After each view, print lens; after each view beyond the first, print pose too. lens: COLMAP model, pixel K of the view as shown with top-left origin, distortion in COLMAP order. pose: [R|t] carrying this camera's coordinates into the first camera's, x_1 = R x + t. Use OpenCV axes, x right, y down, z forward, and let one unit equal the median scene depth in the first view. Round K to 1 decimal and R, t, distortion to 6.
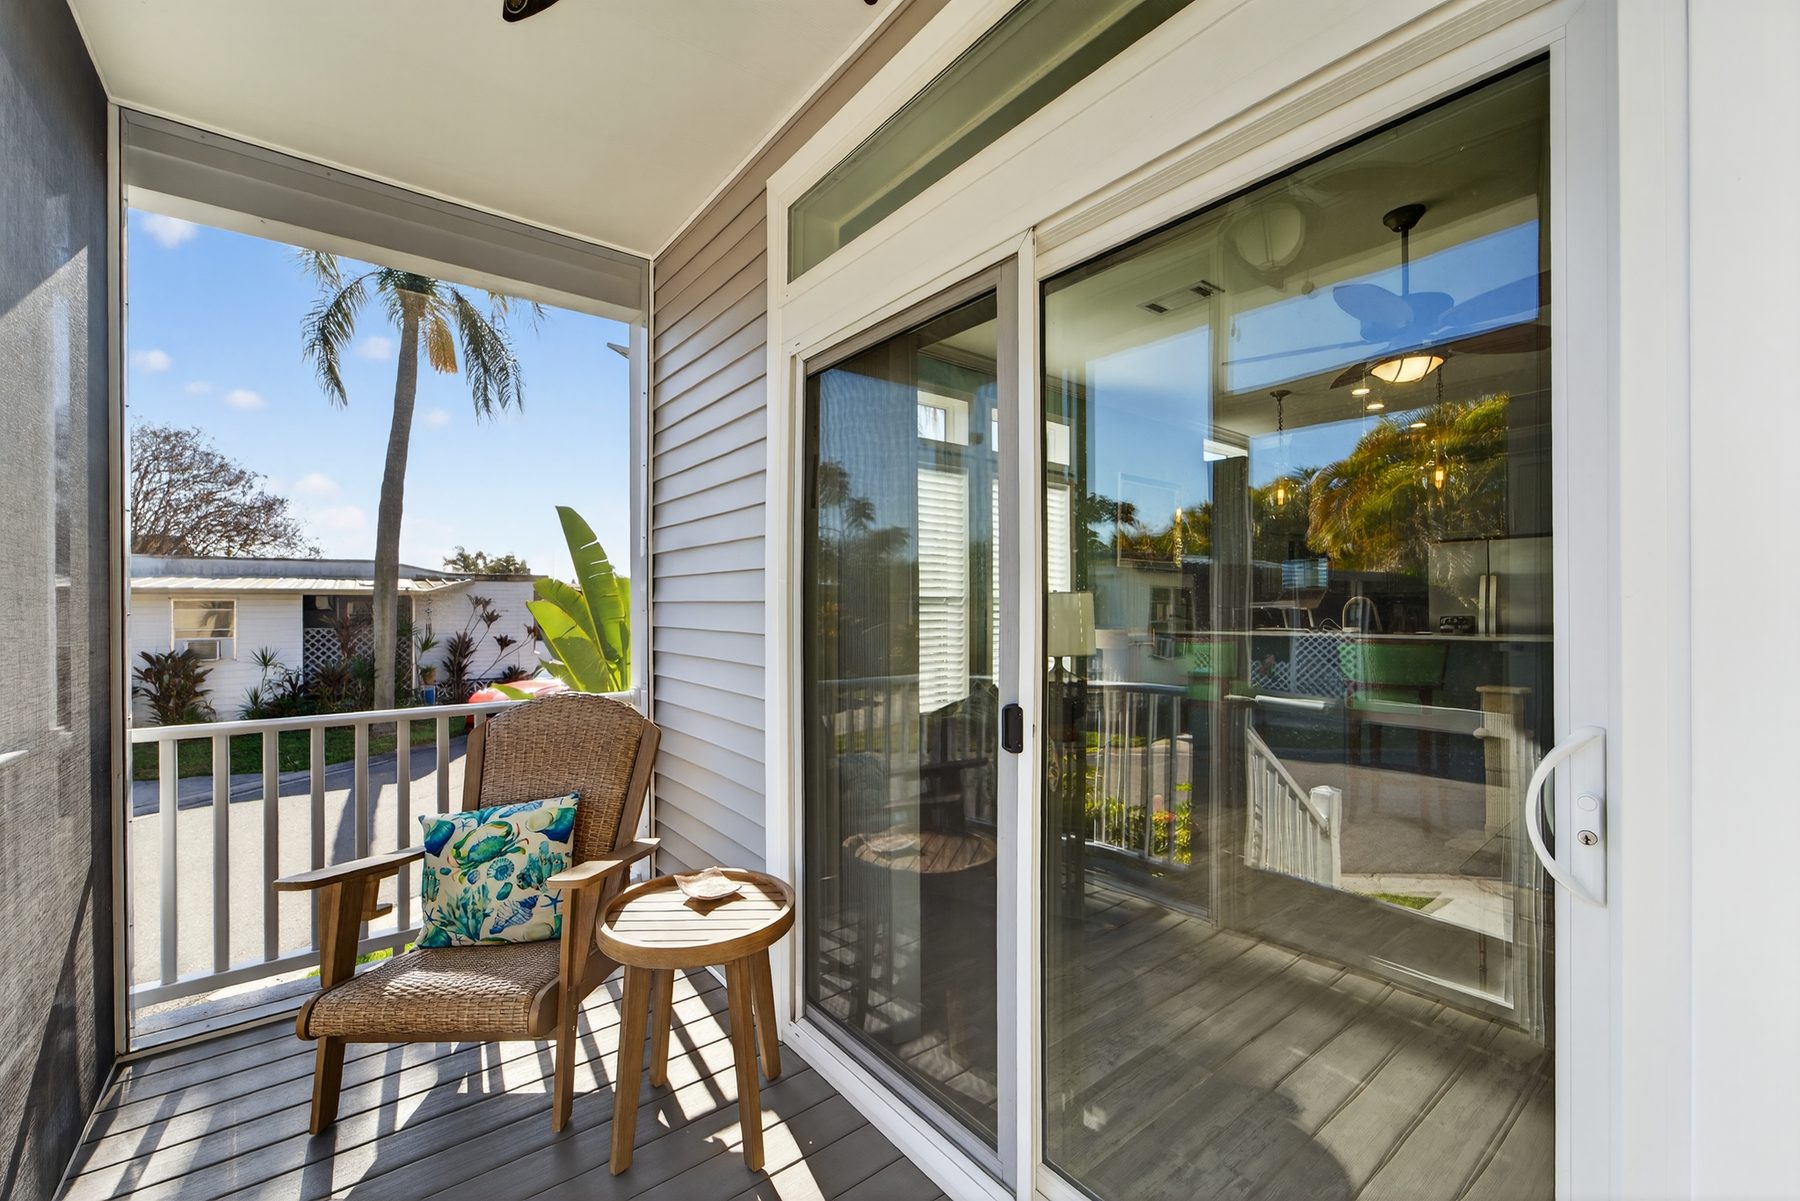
lens RADIAL K [[724.8, 0, 903.8], [0, 724.8, 605.8], [0, 0, 1]] dist [0.000888, -0.000264]
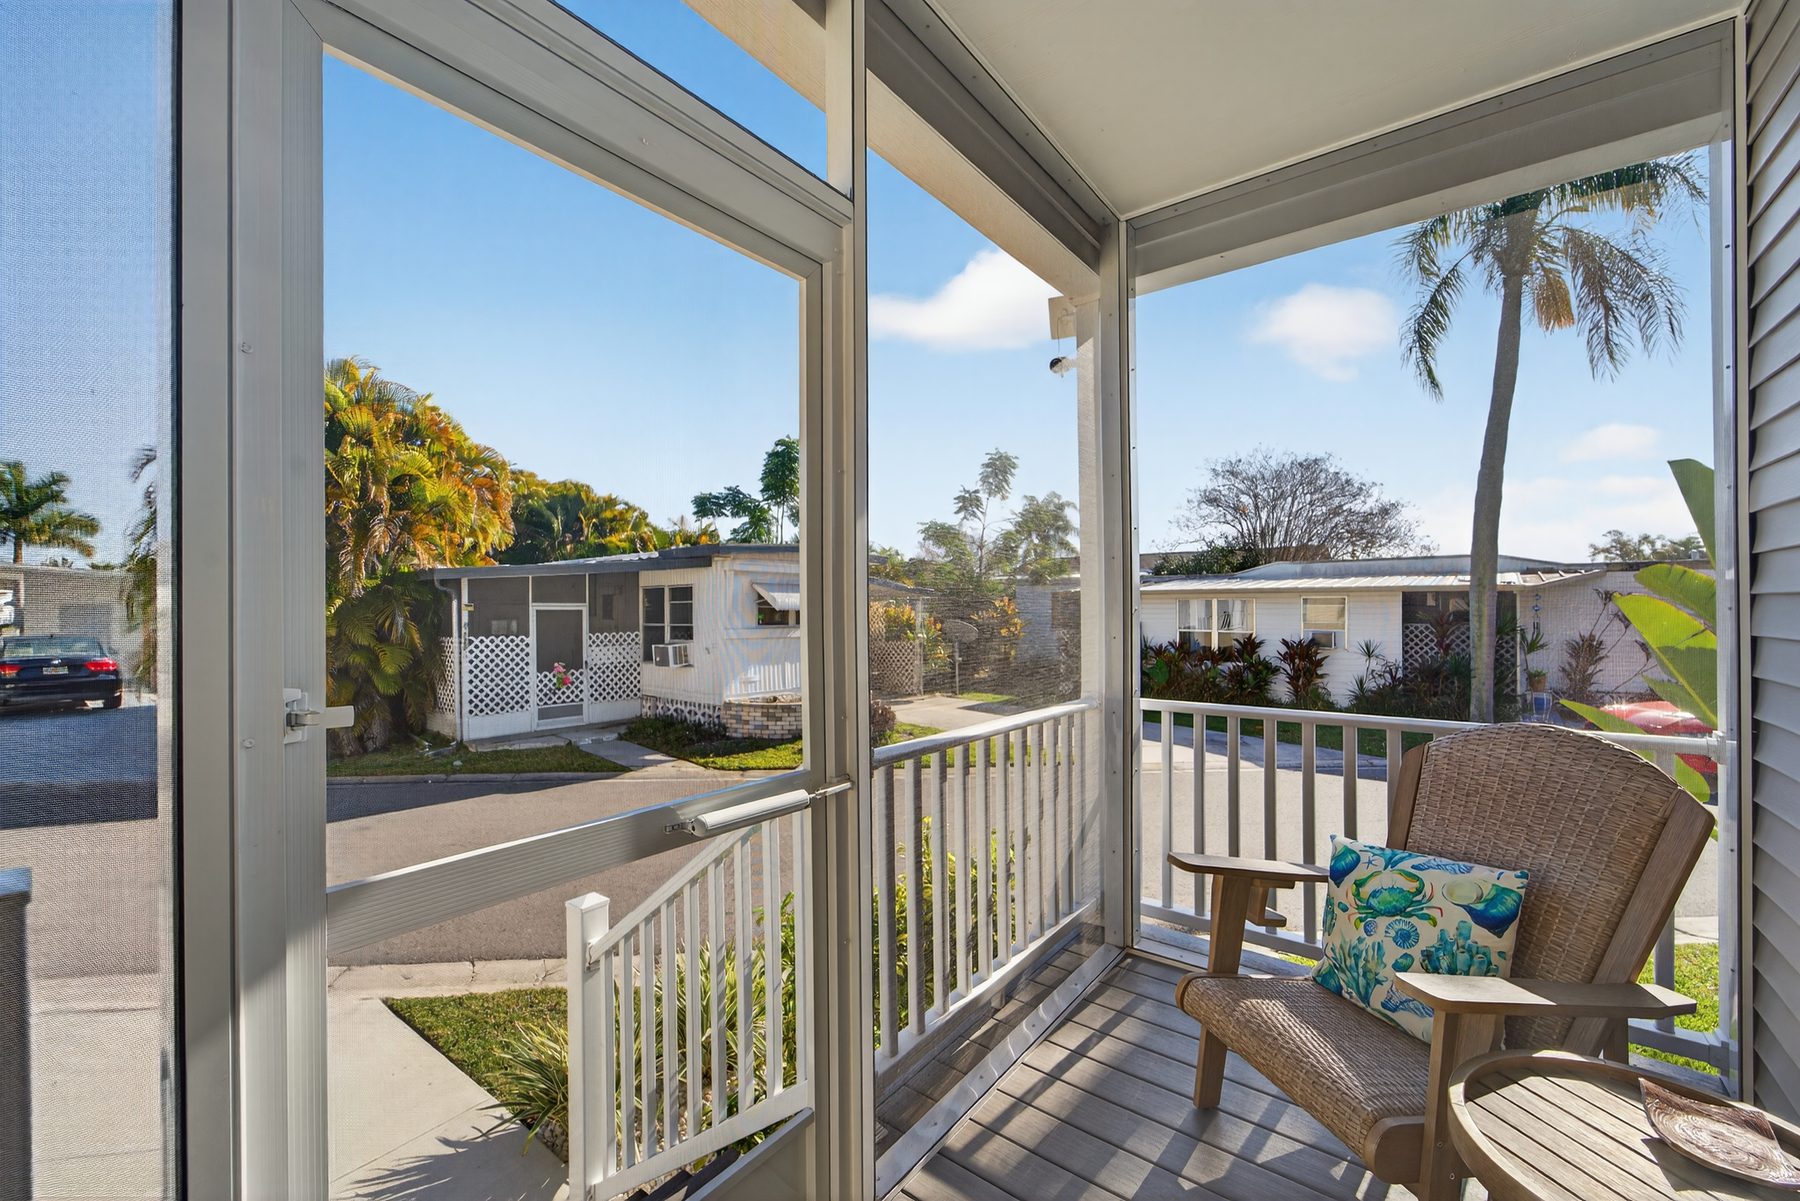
lens RADIAL K [[724.8, 0, 903.8], [0, 724.8, 605.8], [0, 0, 1]] dist [0.000888, -0.000264]
pose [[0.242551, 0.002443, -0.970136, 0.075575], [0.002691, 0.999991, 0.003191, 0.000717], [0.970135, -0.003385, 0.242543, 0.257326]]
